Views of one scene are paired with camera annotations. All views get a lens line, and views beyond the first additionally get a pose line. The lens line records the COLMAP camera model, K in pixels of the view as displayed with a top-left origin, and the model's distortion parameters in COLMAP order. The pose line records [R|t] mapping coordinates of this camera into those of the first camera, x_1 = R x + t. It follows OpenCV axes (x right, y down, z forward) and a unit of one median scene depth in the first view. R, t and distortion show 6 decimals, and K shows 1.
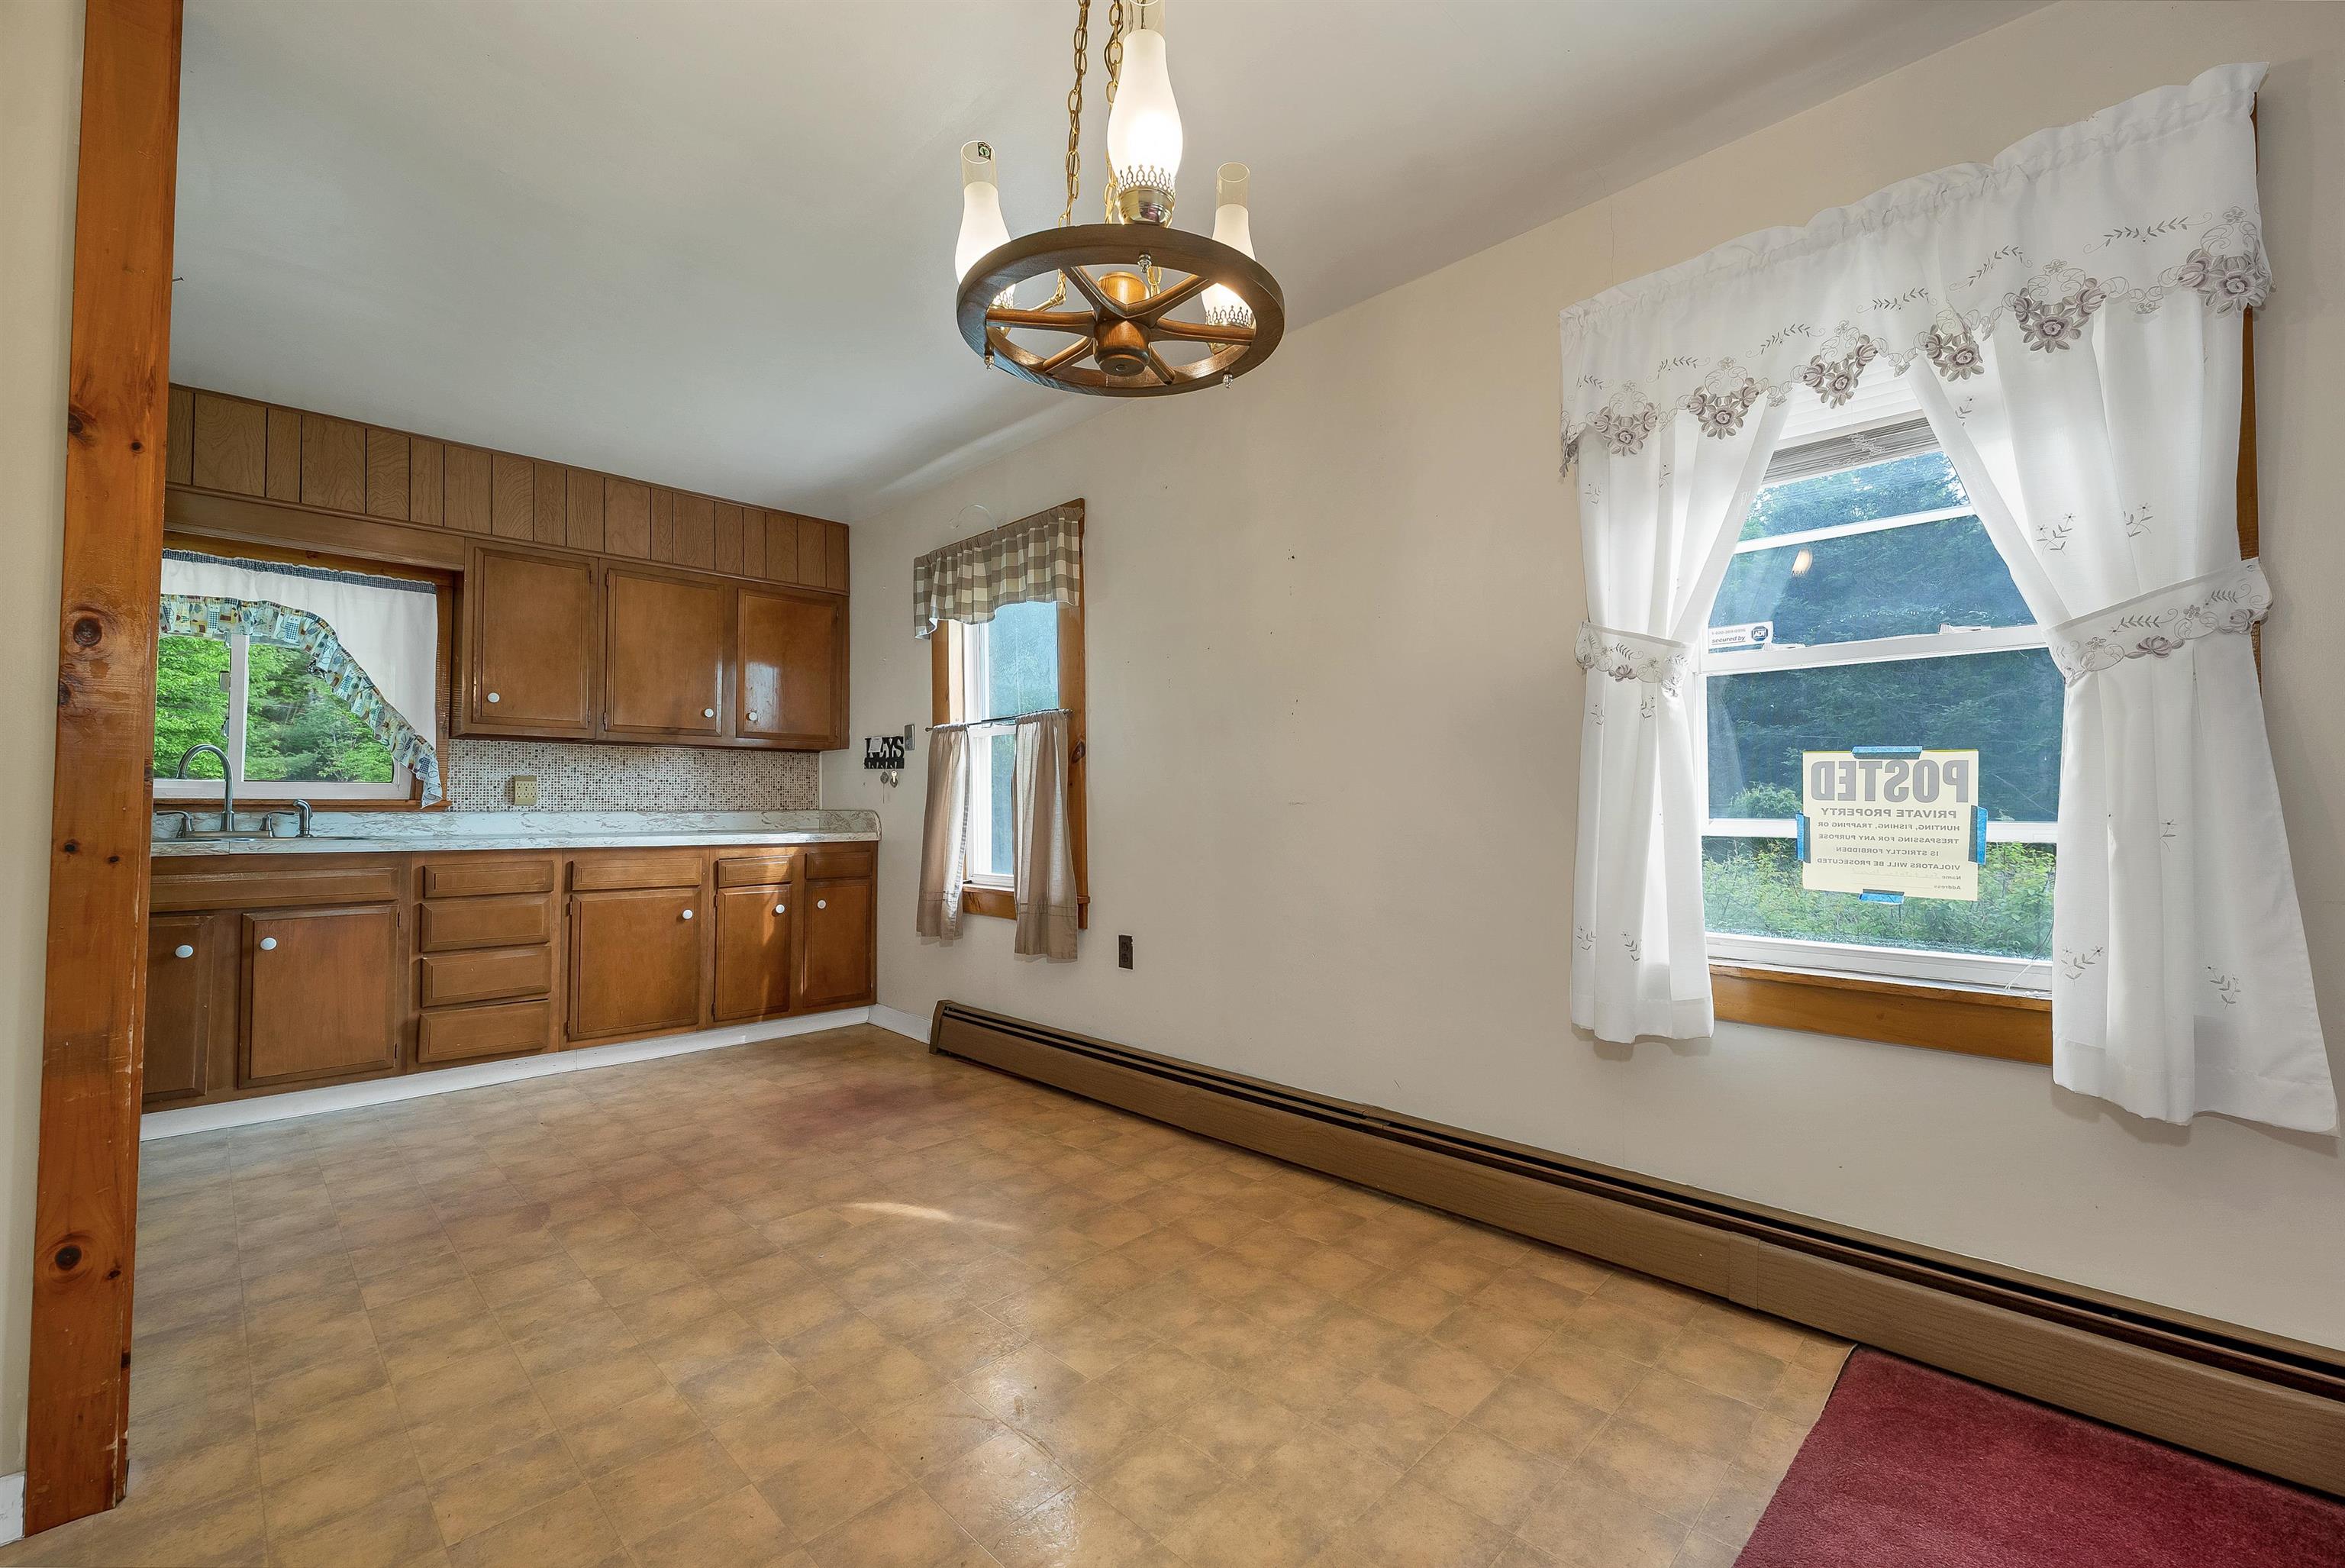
lens RADIAL K [[982.1, 0, 1170.2], [0, 982.1, 773.6], [0, 0, 1]] dist [0.000798, -0.000148]
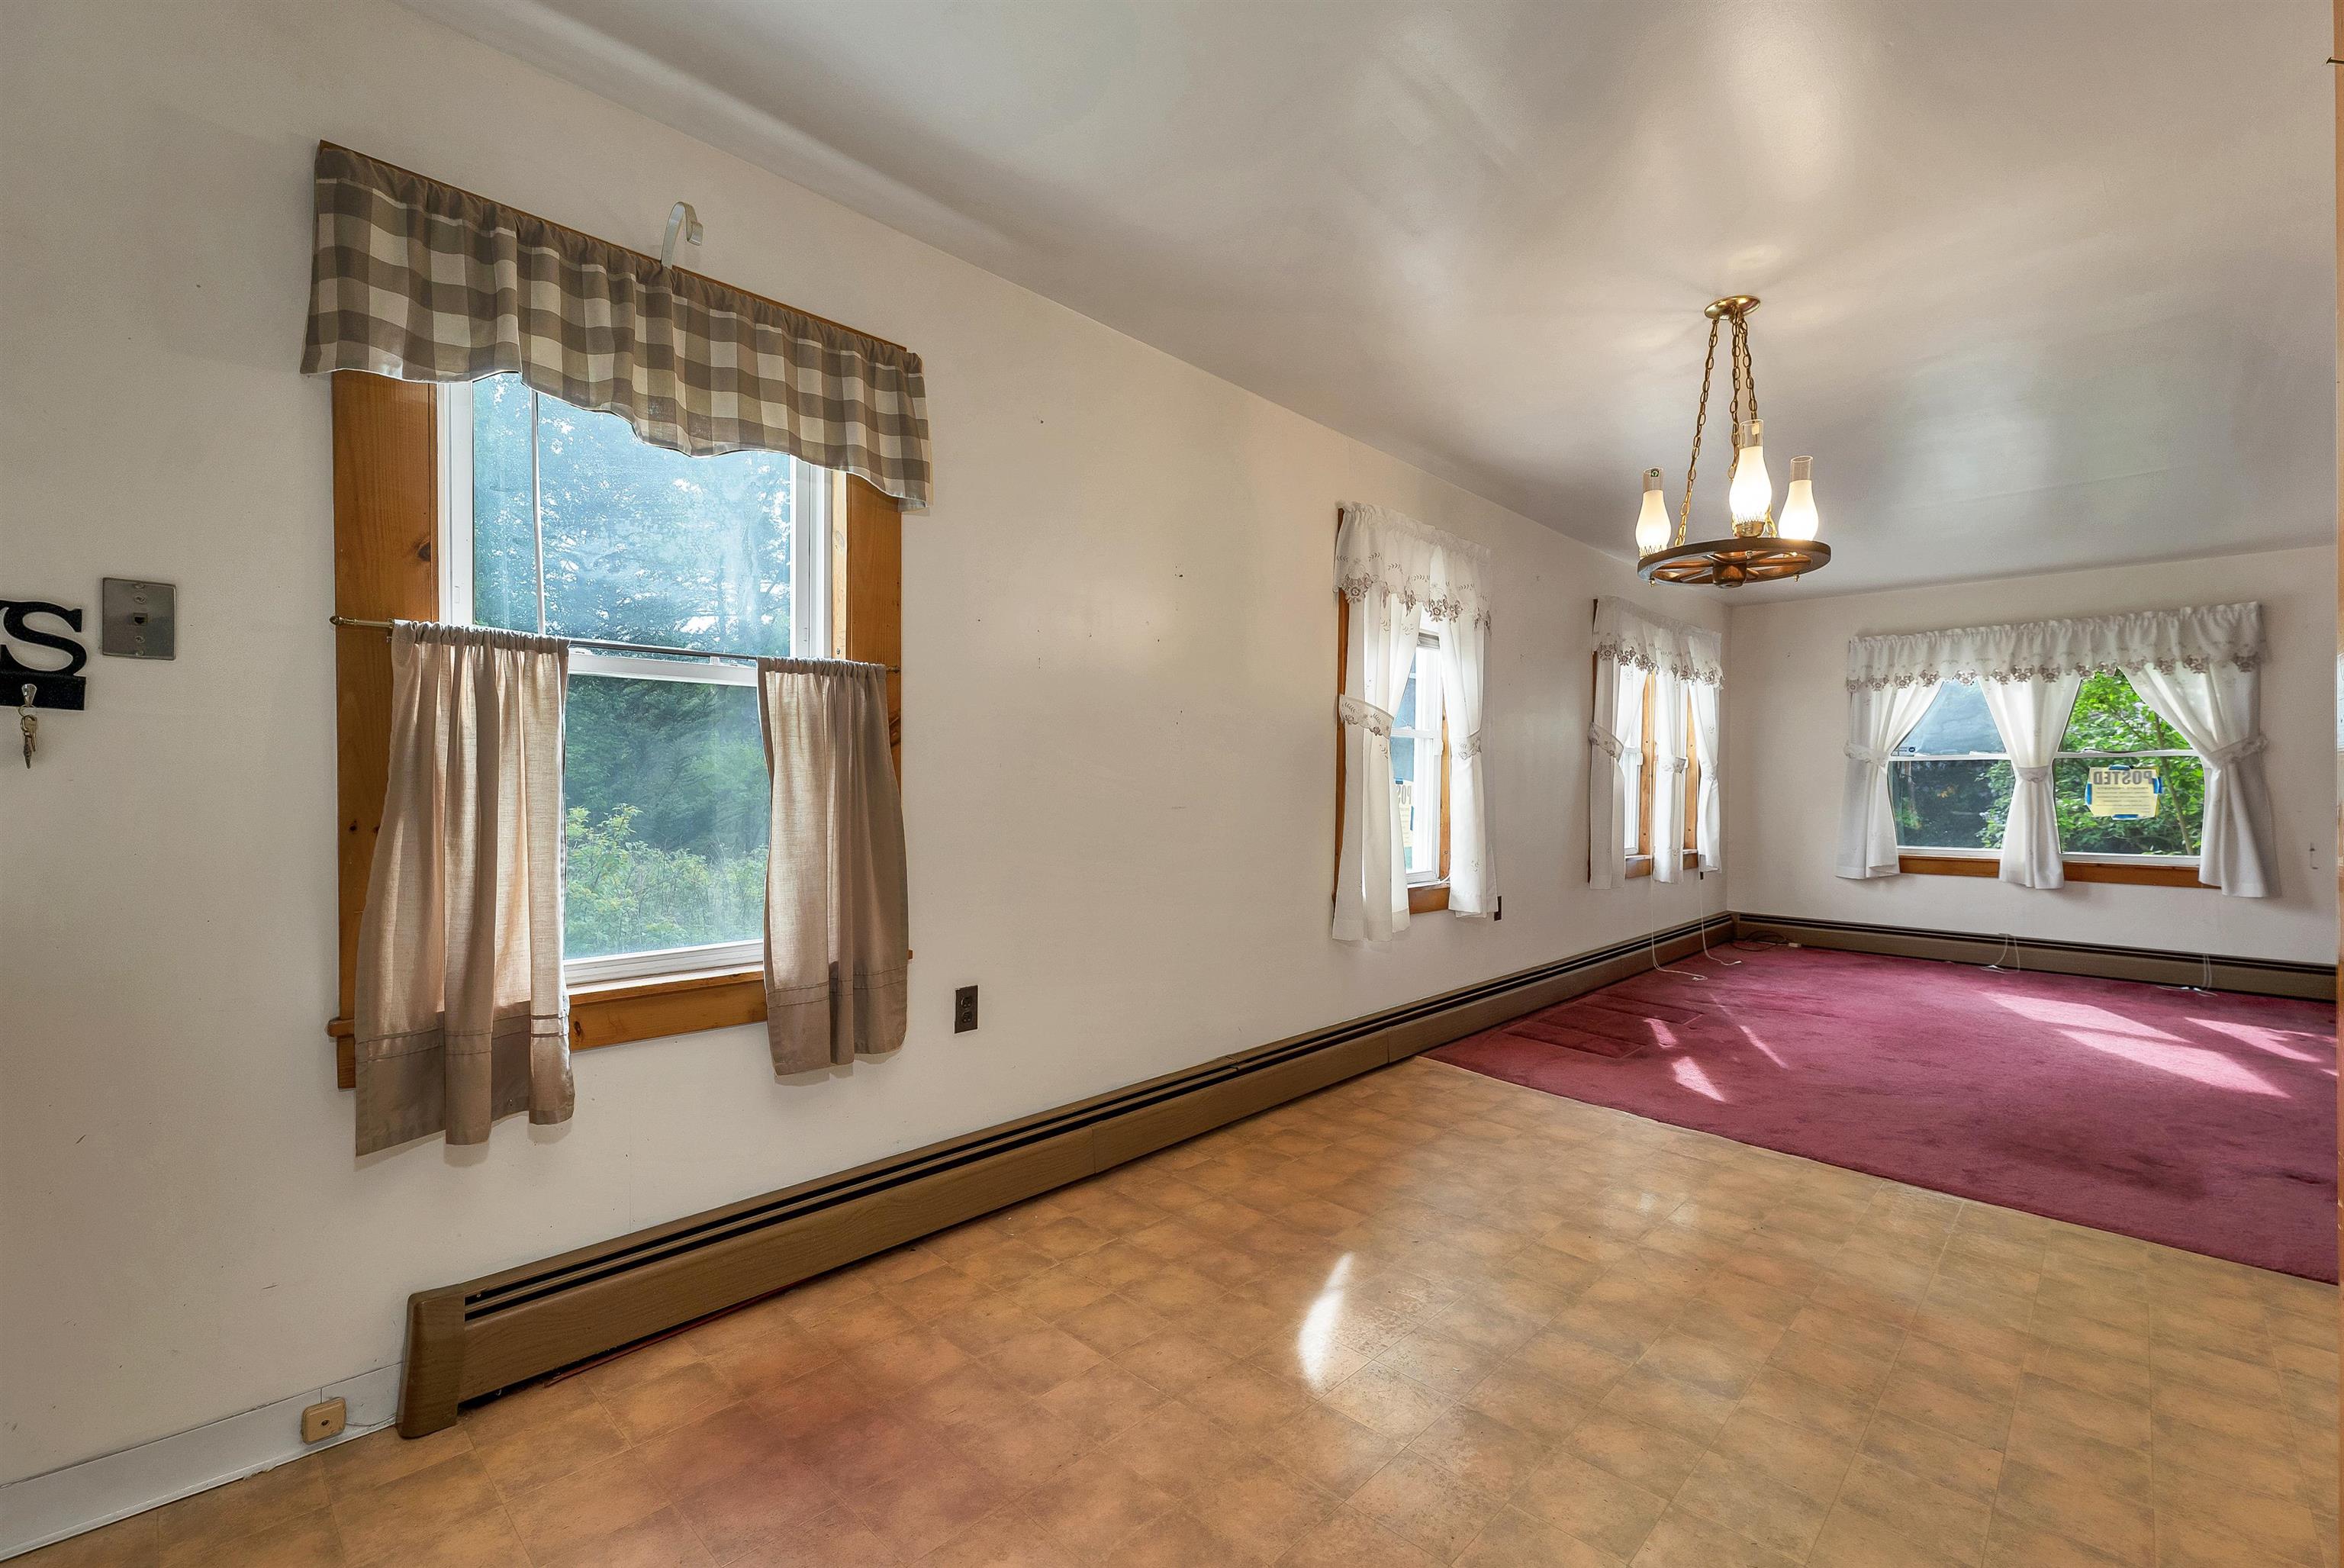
lens RADIAL K [[993.1, 0, 1185.2], [0, 993.1, 790.5], [0, 0, 1]] dist [-0.001068, 0.000163]
pose [[-0.025793, 0.002065, 0.999665, -0.738768], [-0.035707, 0.999358, -0.002986, 0.011373], [-0.999029, -0.035772, -0.025702, 0.791932]]
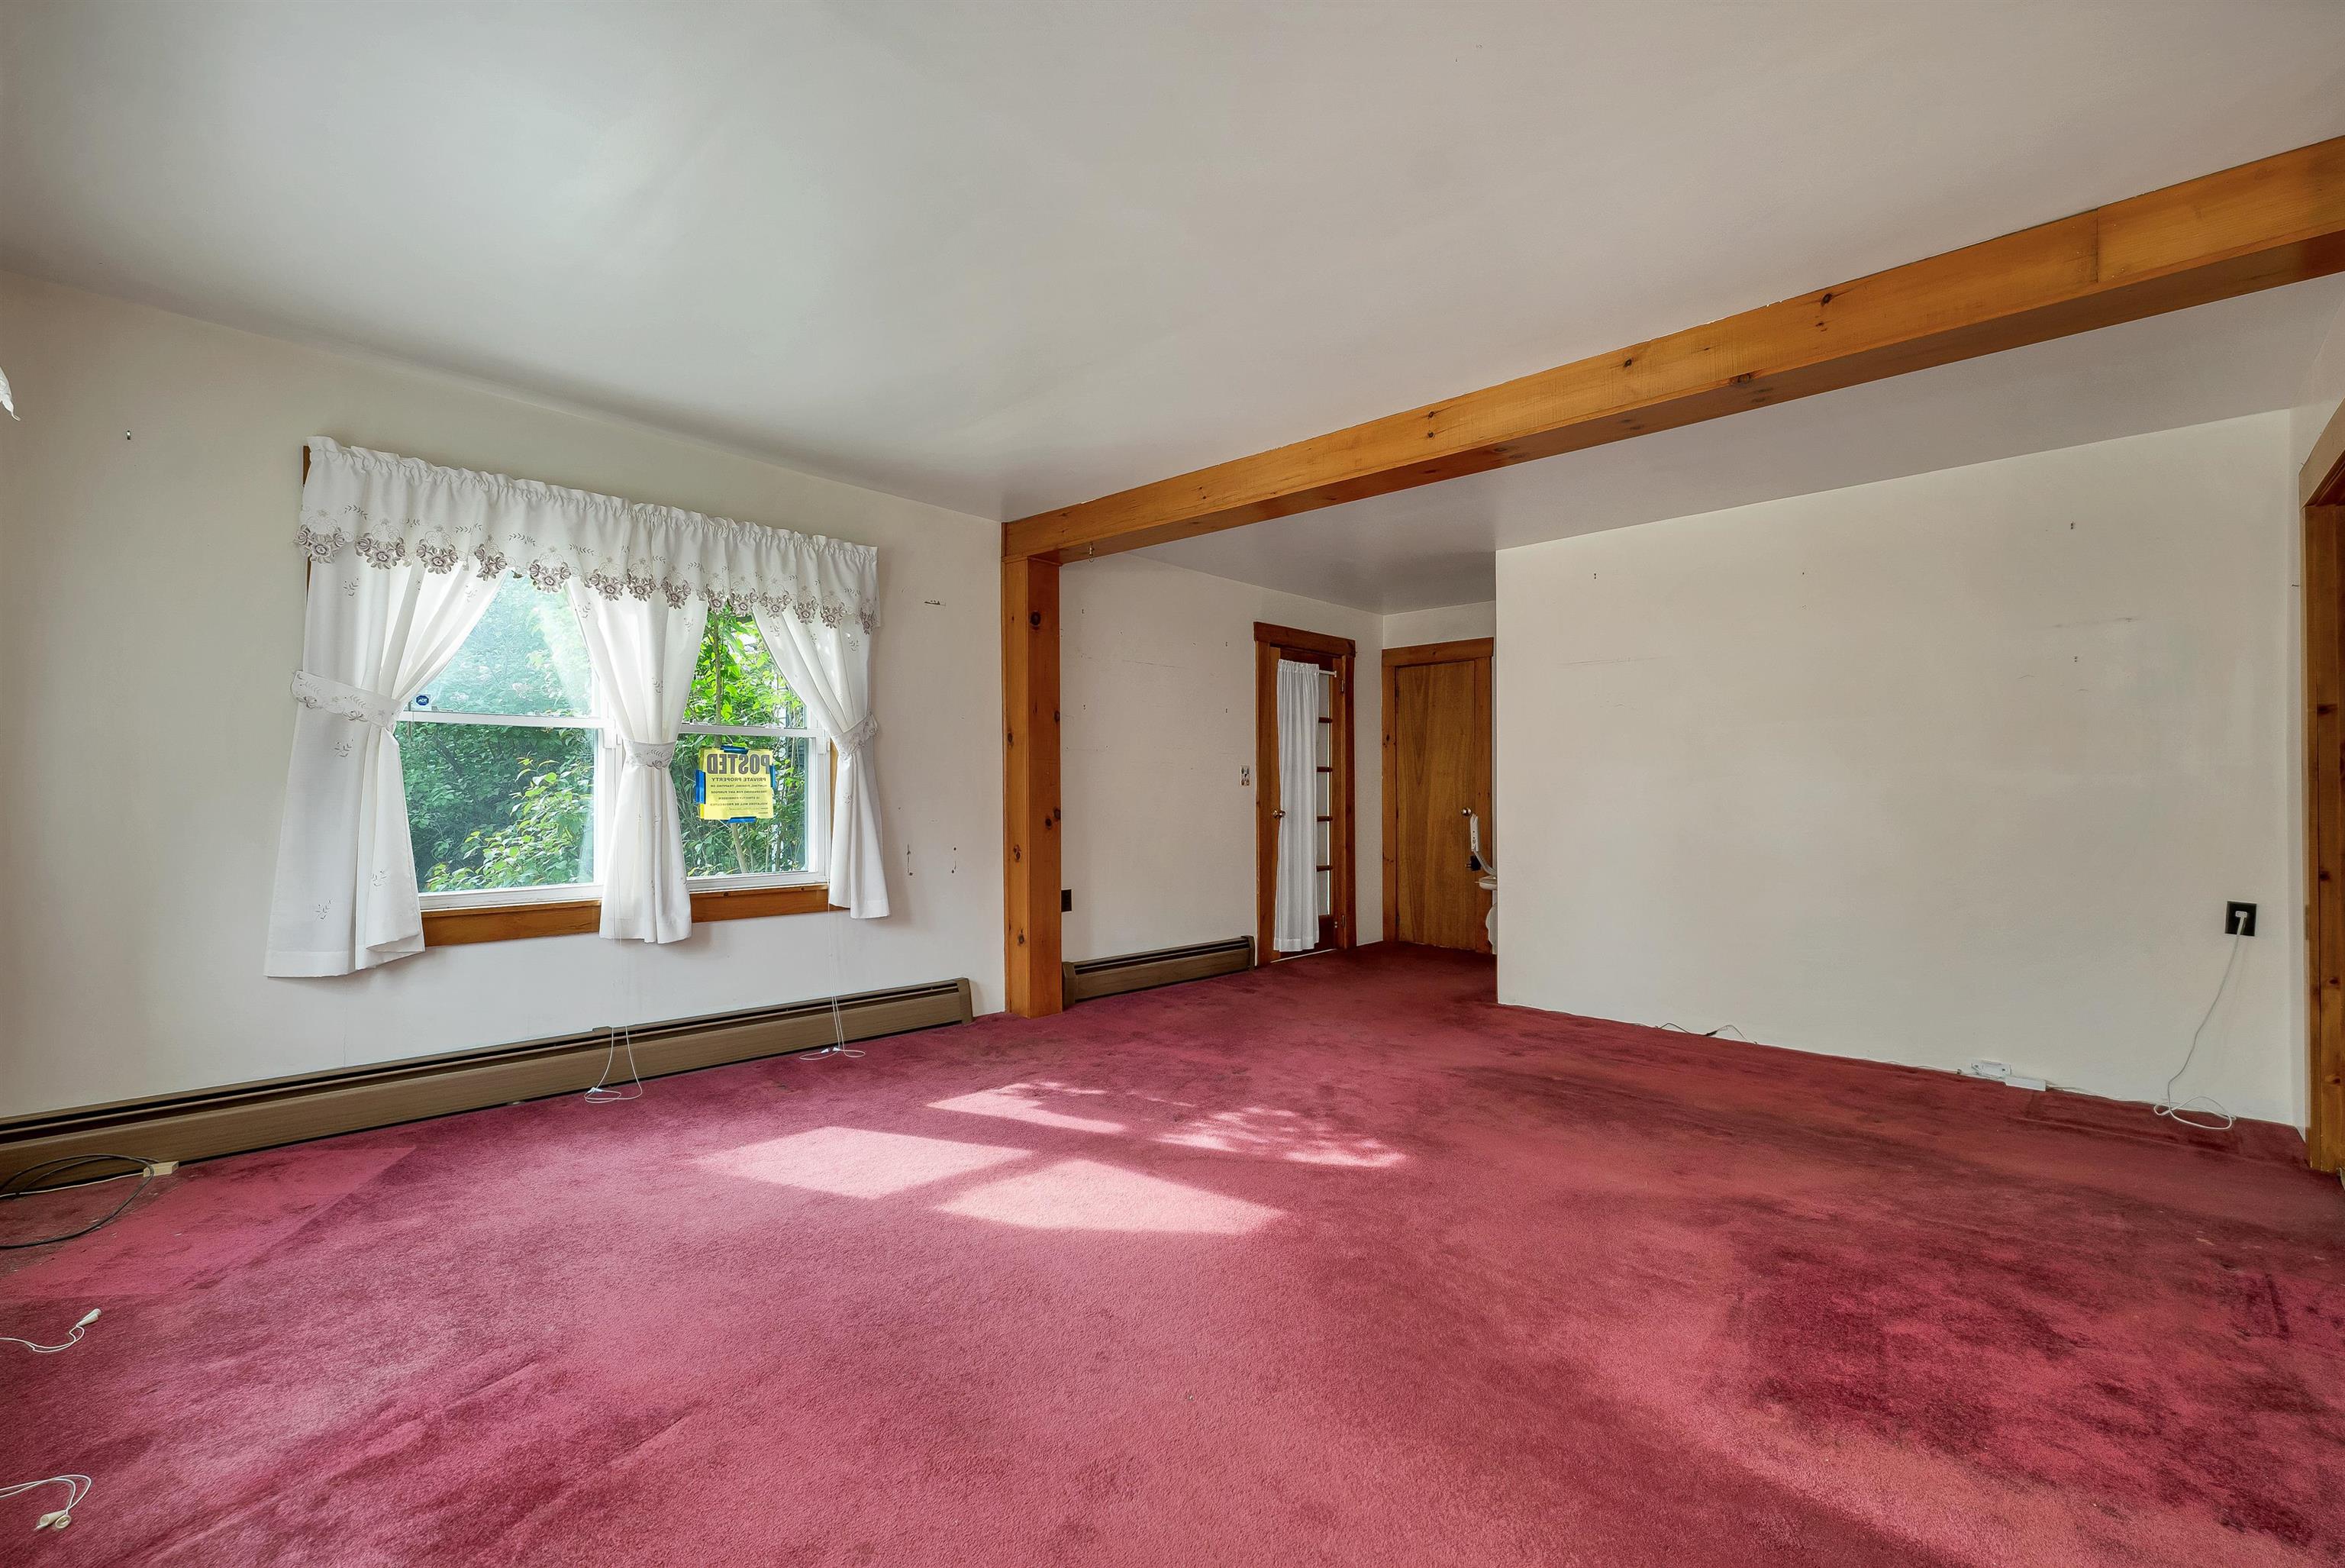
lens RADIAL K [[993.5, 0, 1185.7], [0, 993.5, 790.5], [0, 0, 1]] dist [-0.001068, 0.000163]
pose [[-0.999638, -0.002669, -0.026770, 0.356281], [-0.001819, 0.999495, -0.031719, -0.004387], [0.026841, -0.031659, -0.999138, 0.358844]]
